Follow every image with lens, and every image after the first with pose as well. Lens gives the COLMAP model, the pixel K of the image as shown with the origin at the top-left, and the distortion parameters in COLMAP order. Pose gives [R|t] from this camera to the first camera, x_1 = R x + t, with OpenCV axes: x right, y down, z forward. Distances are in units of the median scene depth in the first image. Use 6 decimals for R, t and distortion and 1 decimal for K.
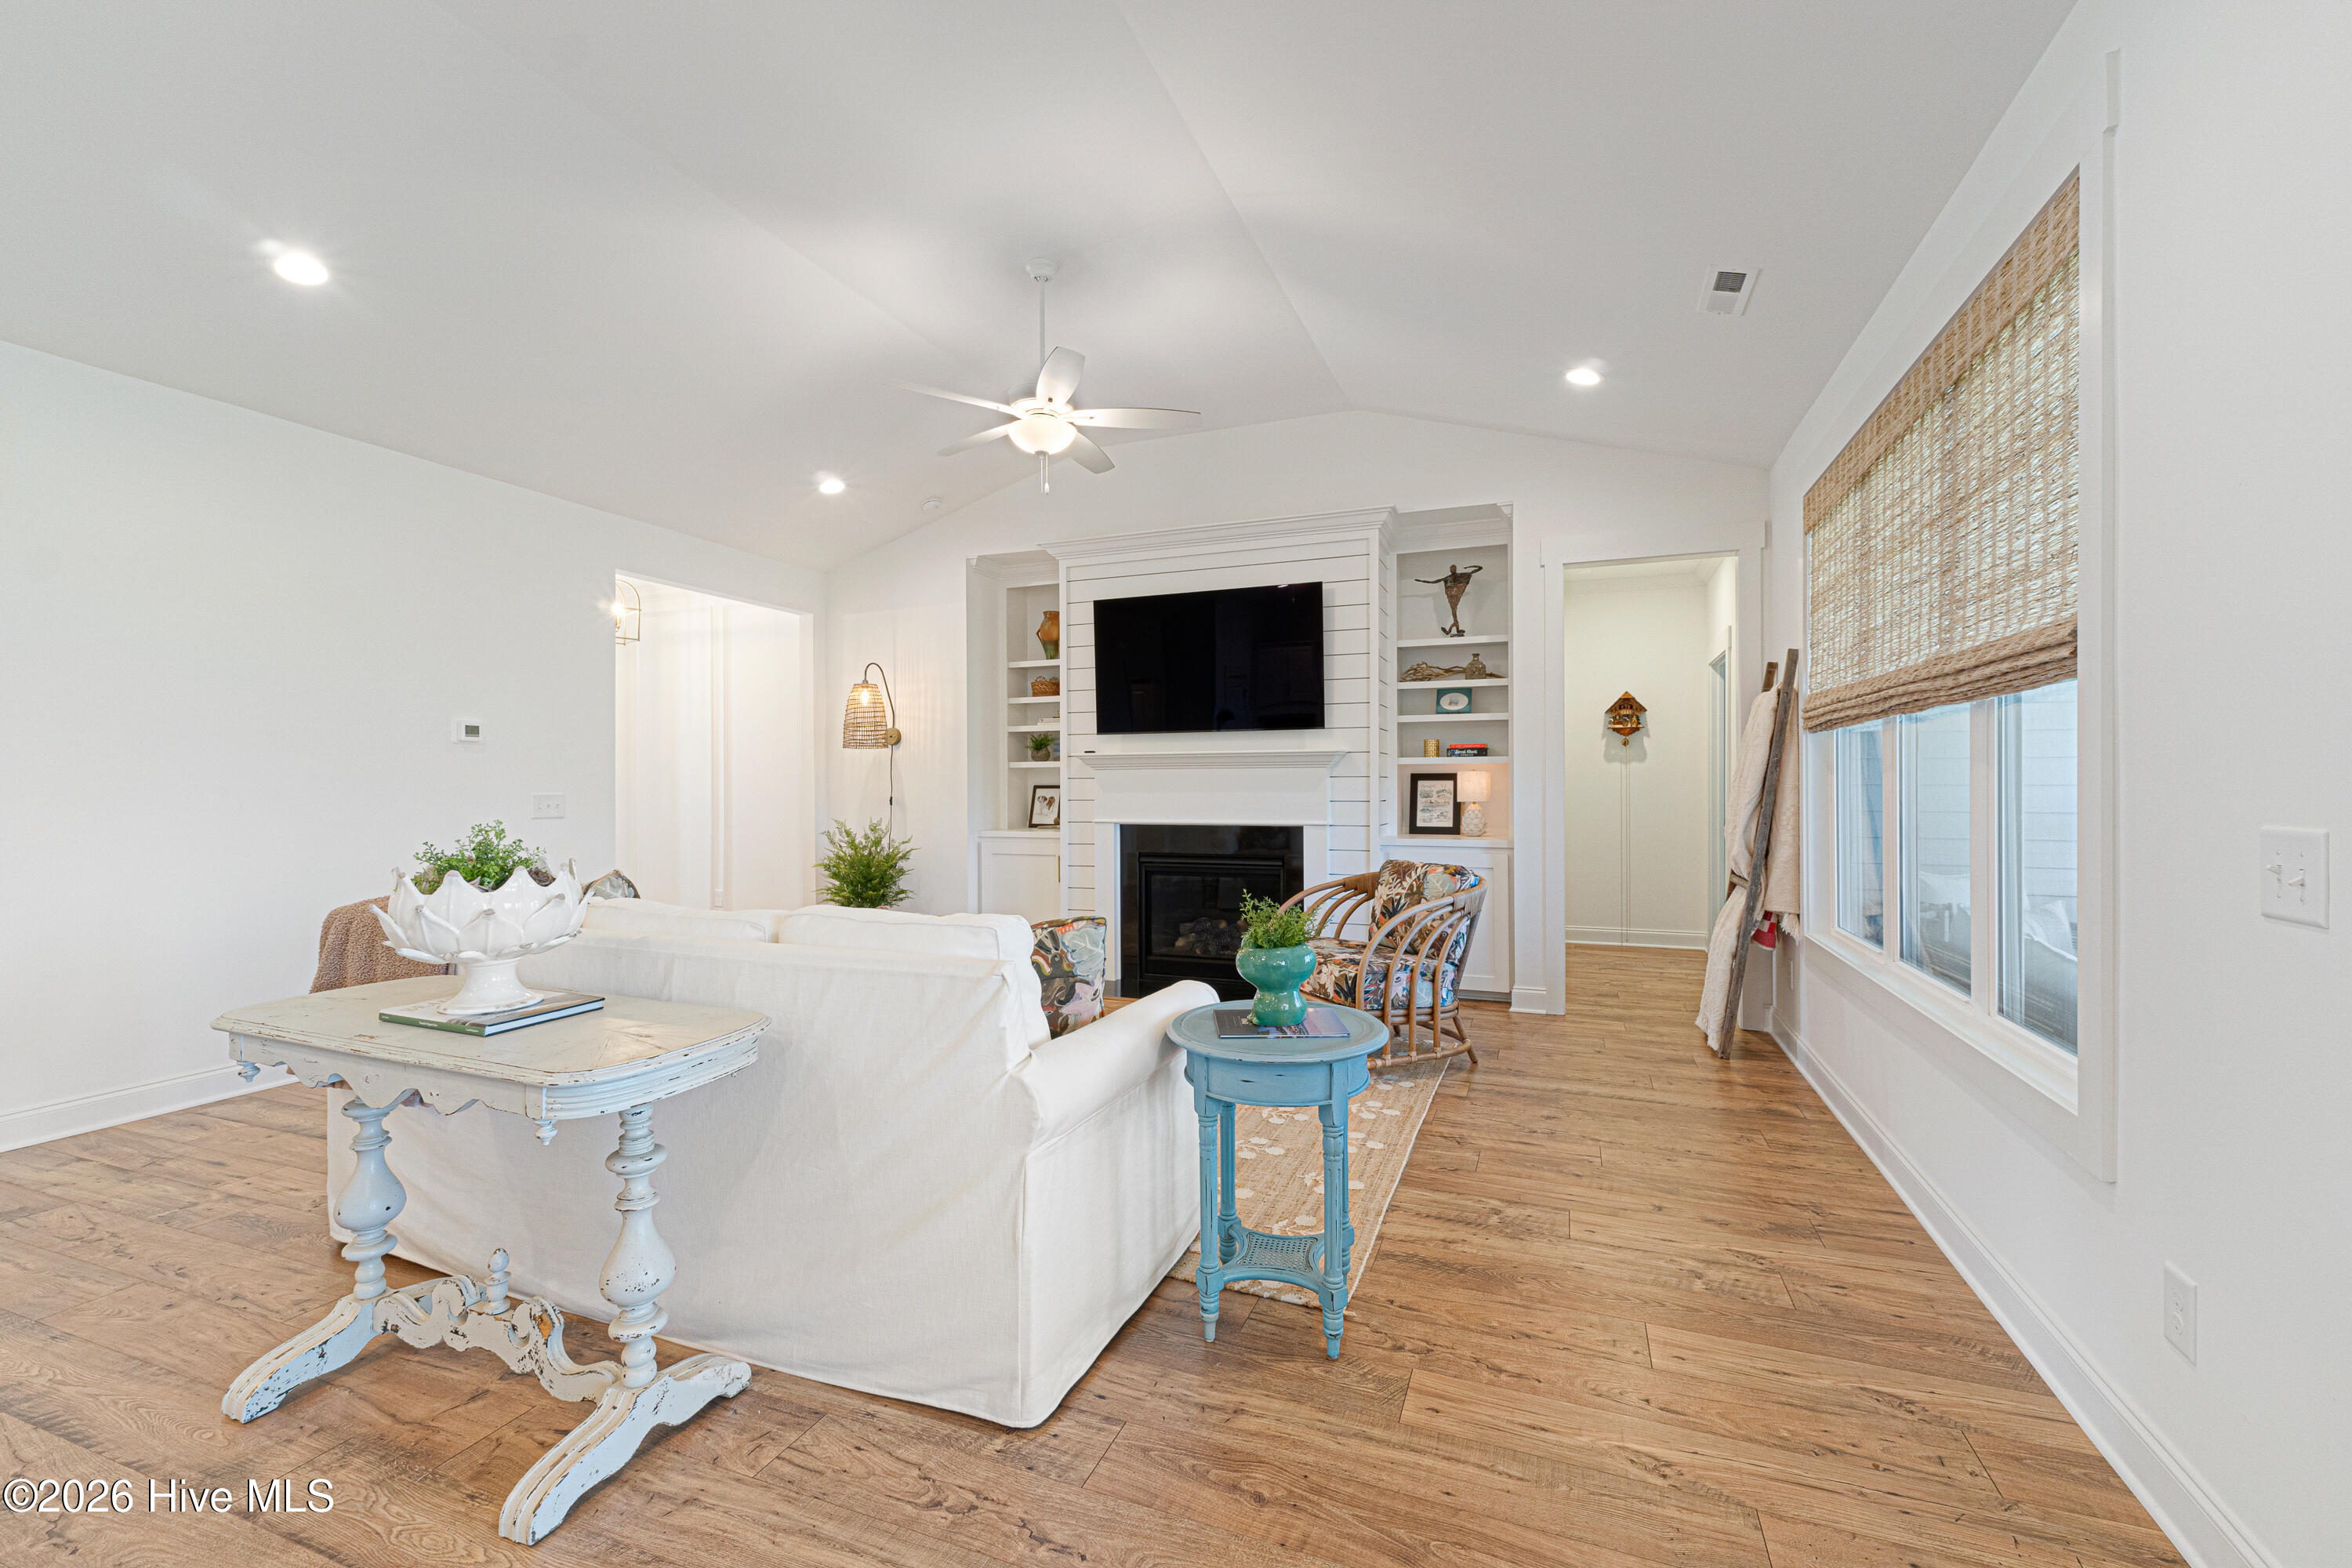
lens RADIAL K [[987.6, 0, 1175.2], [0, 987.6, 773.6], [0, 0, 1]] dist [0.007178, -0.000576]
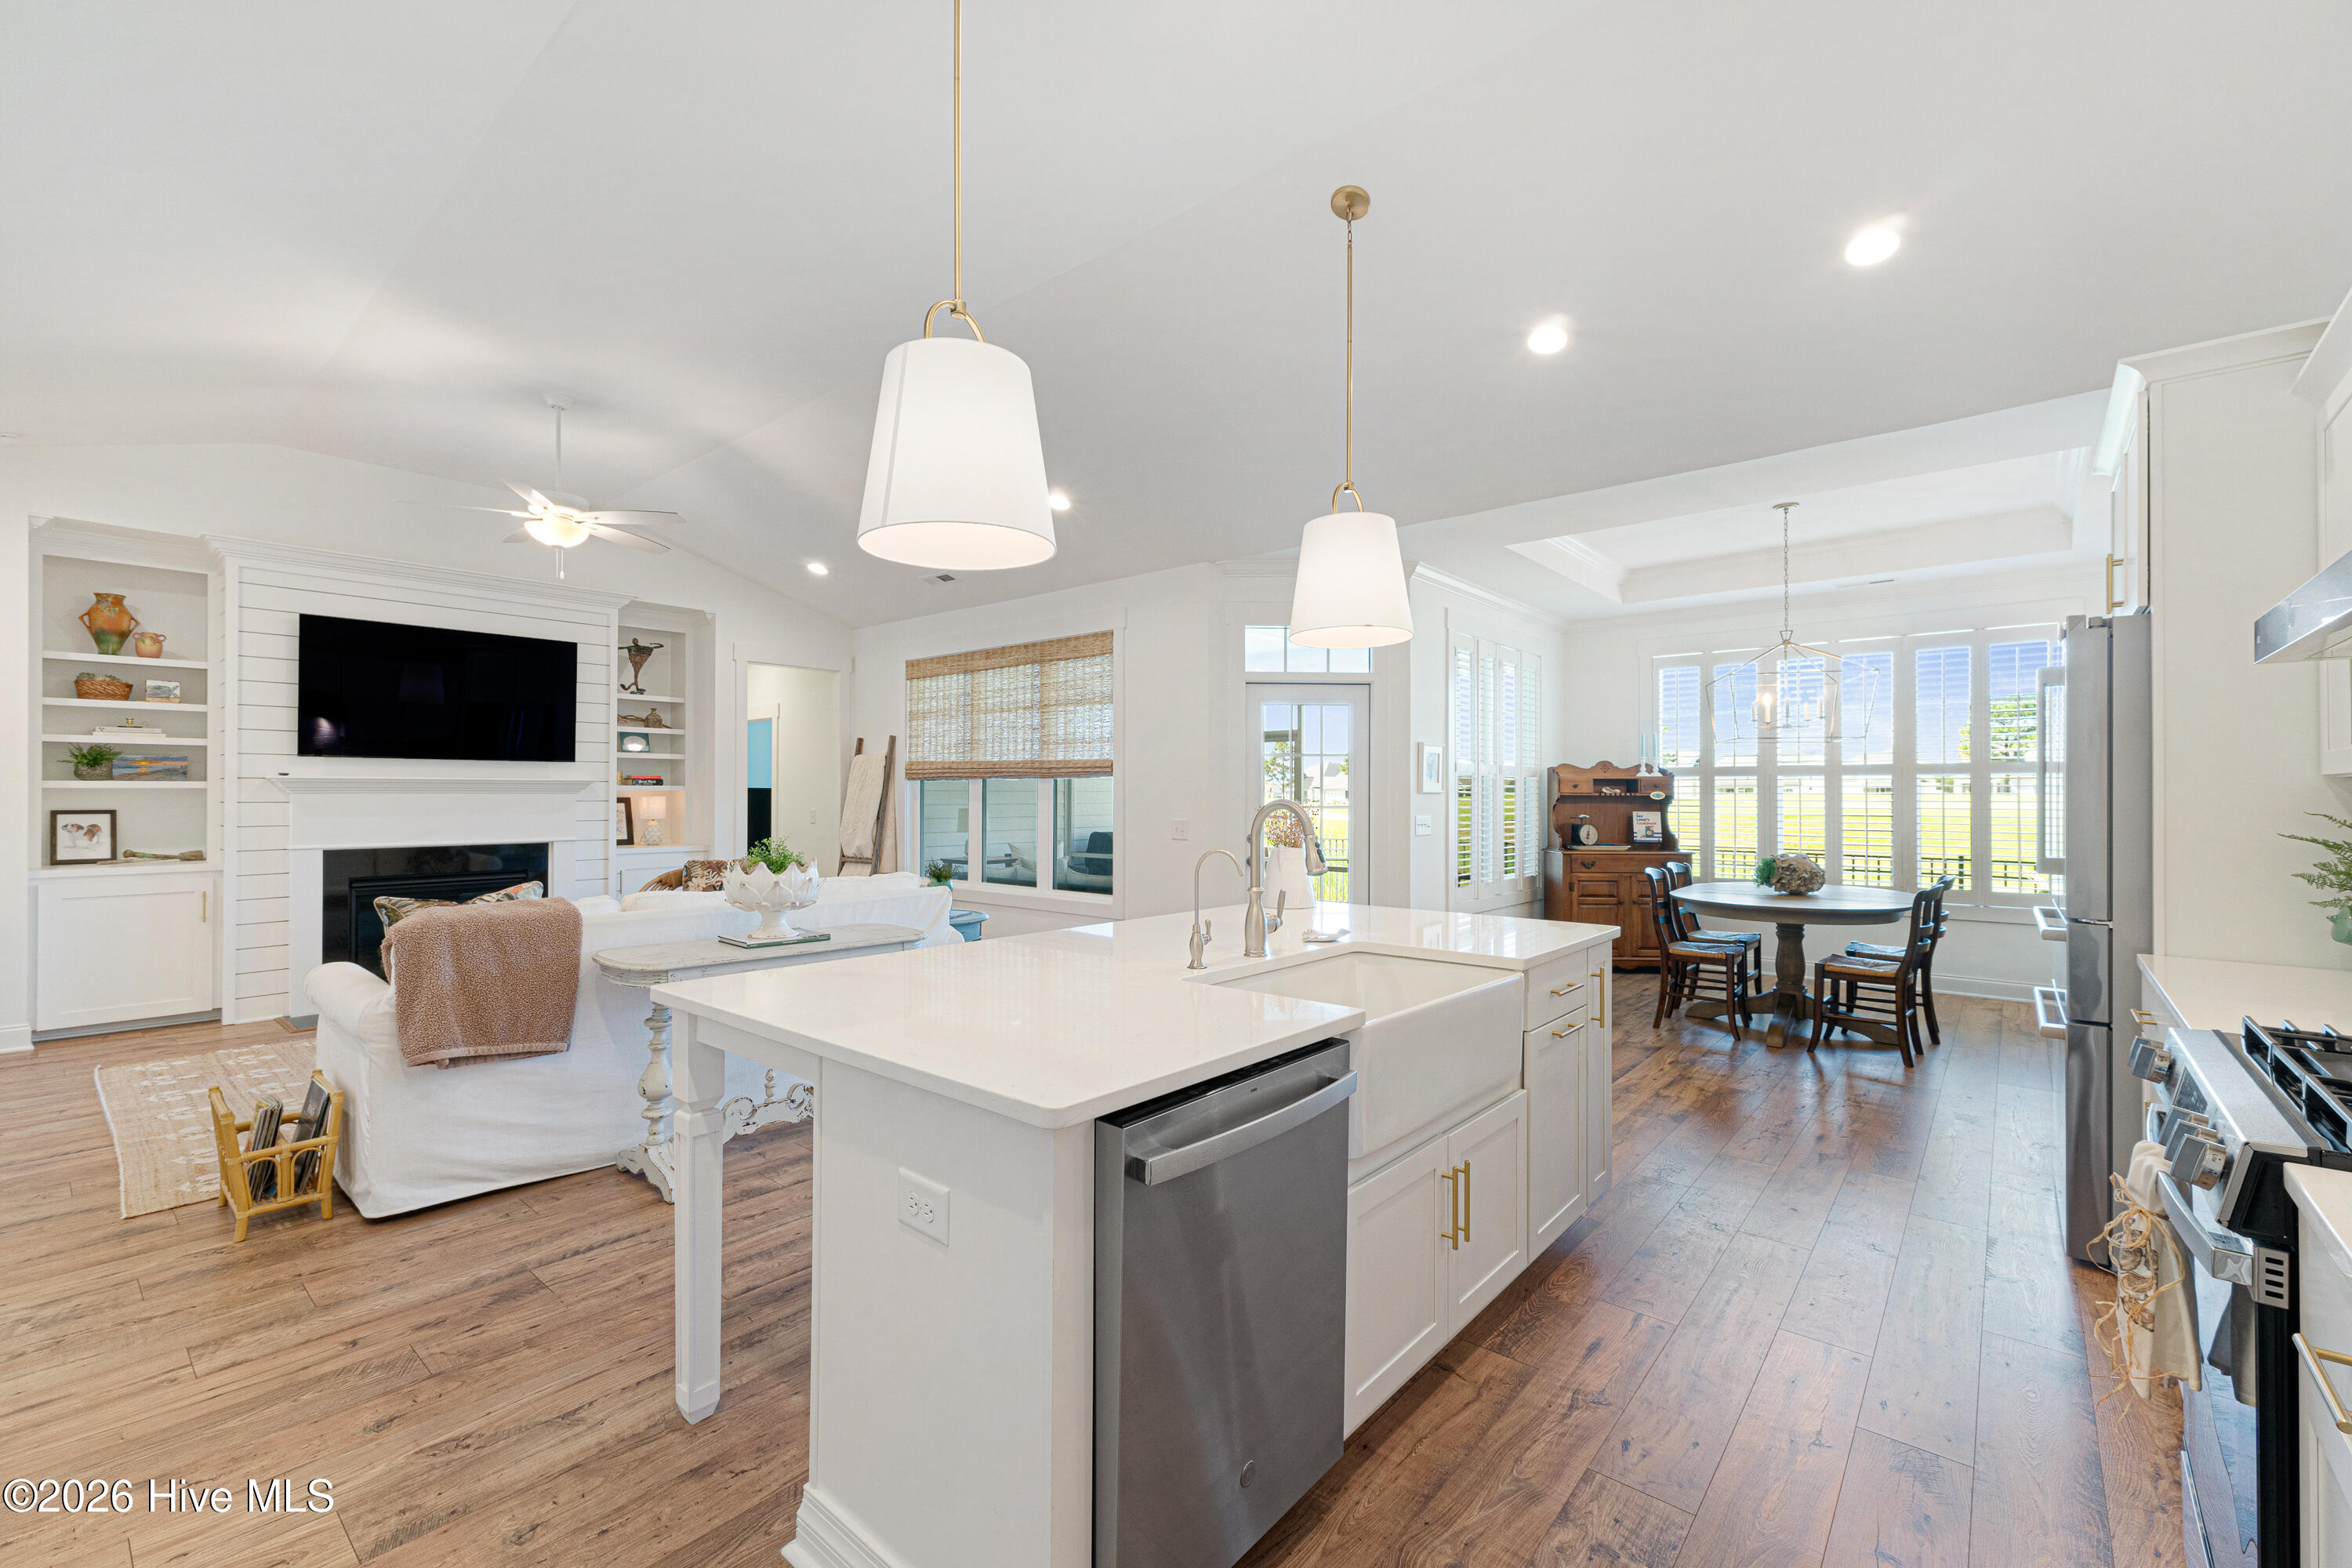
lens RADIAL K [[988.3, 0, 1176.0], [0, 988.3, 784.0], [0, 0, 1]] dist [0.011316, -0.000538]
pose [[0.322992, 0.013602, 0.946304, -0.739868], [-0.012323, 0.999872, -0.010165, -0.014252], [-0.946321, -0.008378, 0.323118, -0.102778]]
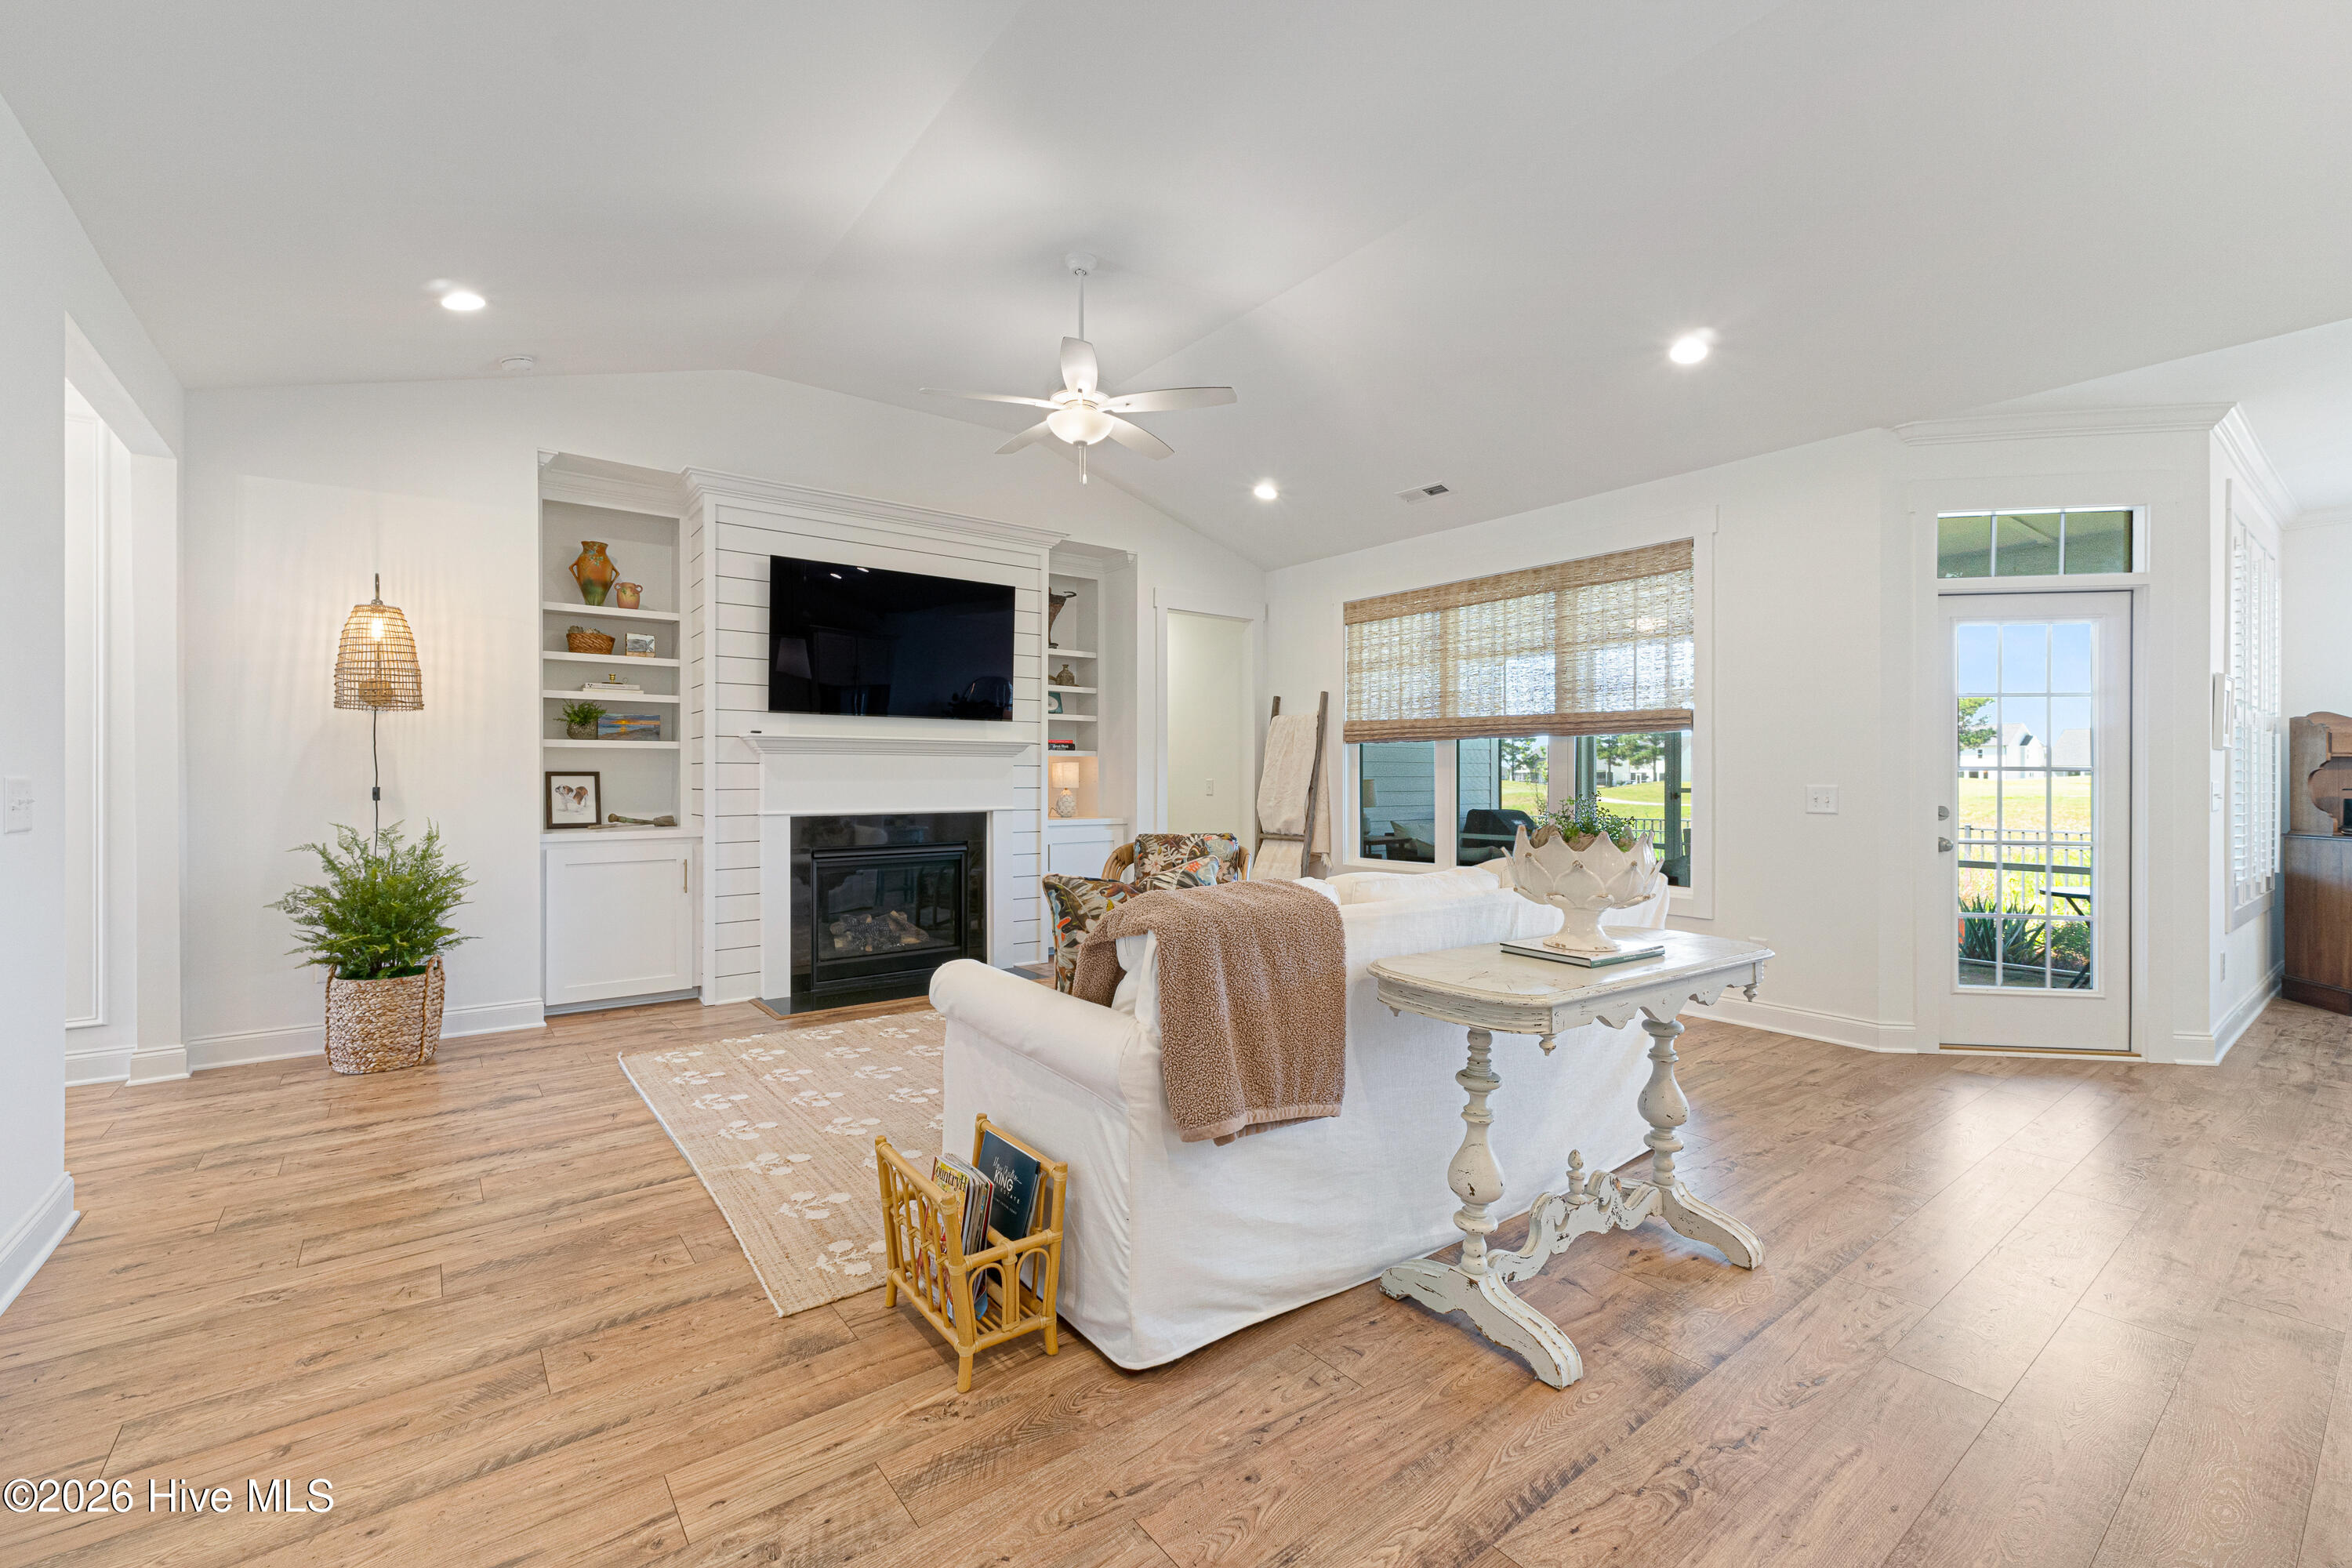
lens RADIAL K [[987.6, 0, 1175.2], [0, 987.6, 773.6], [0, 0, 1]] dist [0.007178, -0.000576]
pose [[0.510889, 0.007069, 0.859617, -0.662884], [-0.012545, 0.999921, -0.000767, 0.010027], [-0.859555, -0.010392, 0.510938, 0.273650]]
